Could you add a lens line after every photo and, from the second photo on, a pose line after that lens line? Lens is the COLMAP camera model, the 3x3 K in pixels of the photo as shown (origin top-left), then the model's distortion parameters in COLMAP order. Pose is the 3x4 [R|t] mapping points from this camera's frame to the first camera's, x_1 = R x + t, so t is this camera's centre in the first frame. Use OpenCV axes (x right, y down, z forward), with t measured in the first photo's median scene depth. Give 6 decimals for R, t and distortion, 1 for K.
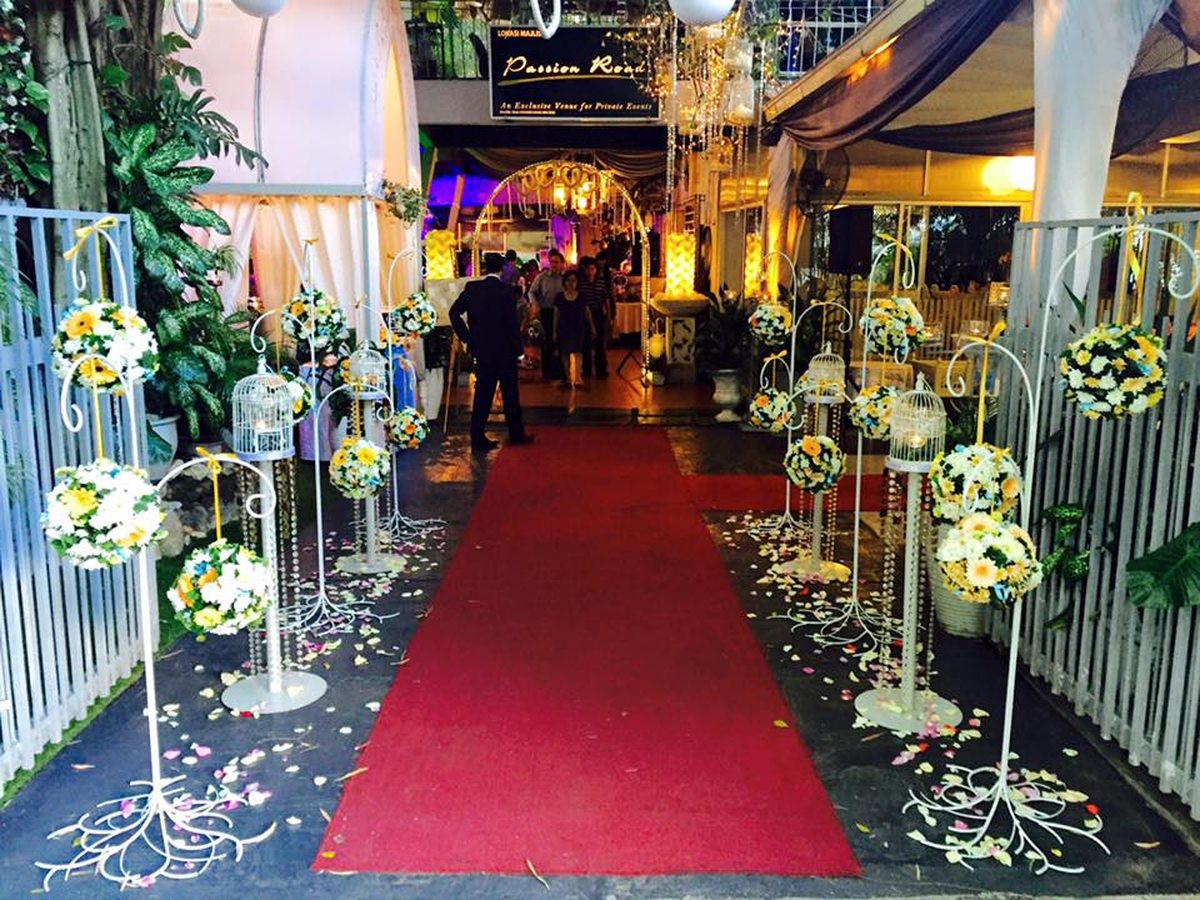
lens RADIAL K [[1060.8, 0, 600.0], [0, 1060.8, 450.0], [0, 0, 1]] dist [0.002107, 0.000796]
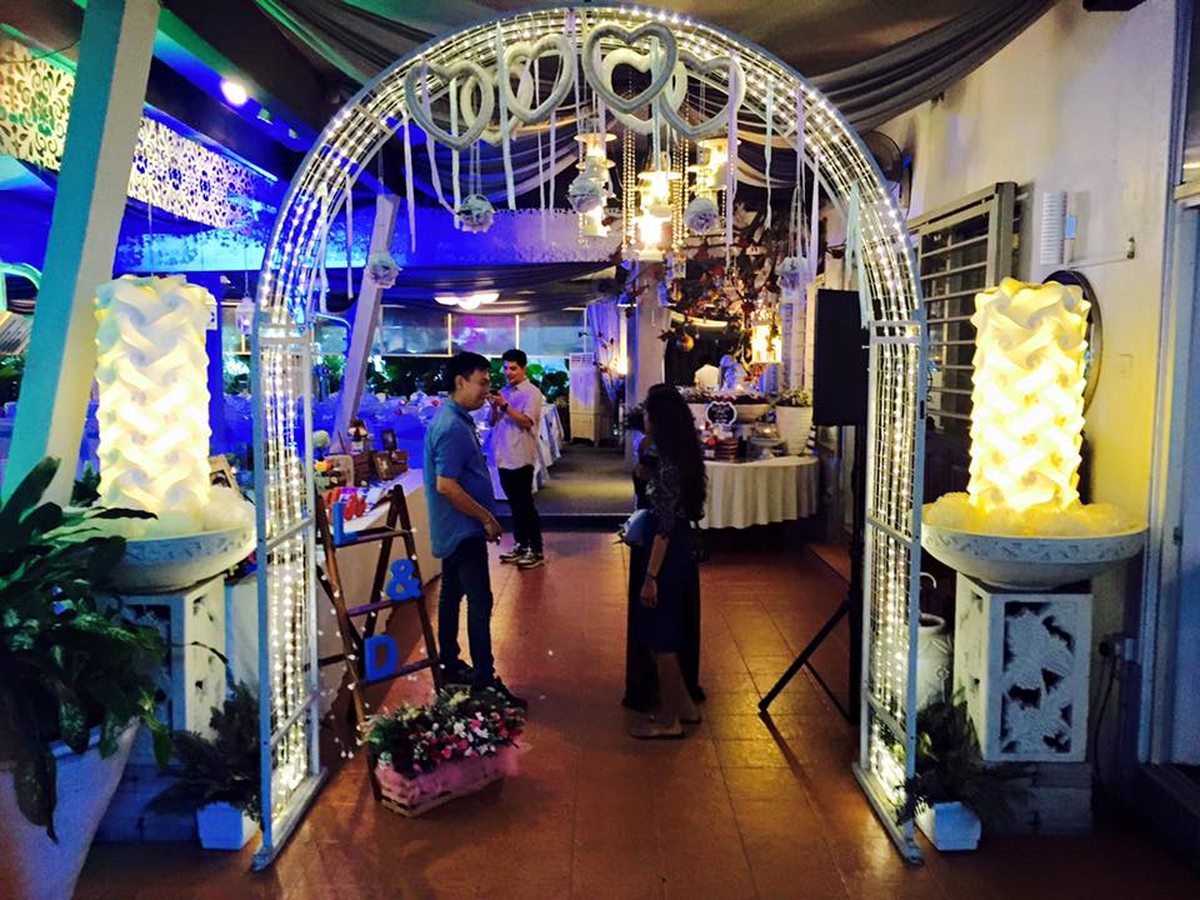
lens RADIAL K [[1060.8, 0, 600.0], [0, 1060.8, 450.0], [0, 0, 1]] dist [0.002107, 0.000796]
pose [[0.999140, -0.007362, -0.040801, -0.015296], [0.003453, 0.995464, -0.095078, -0.087324], [0.041316, 0.094855, 0.994633, 0.463014]]
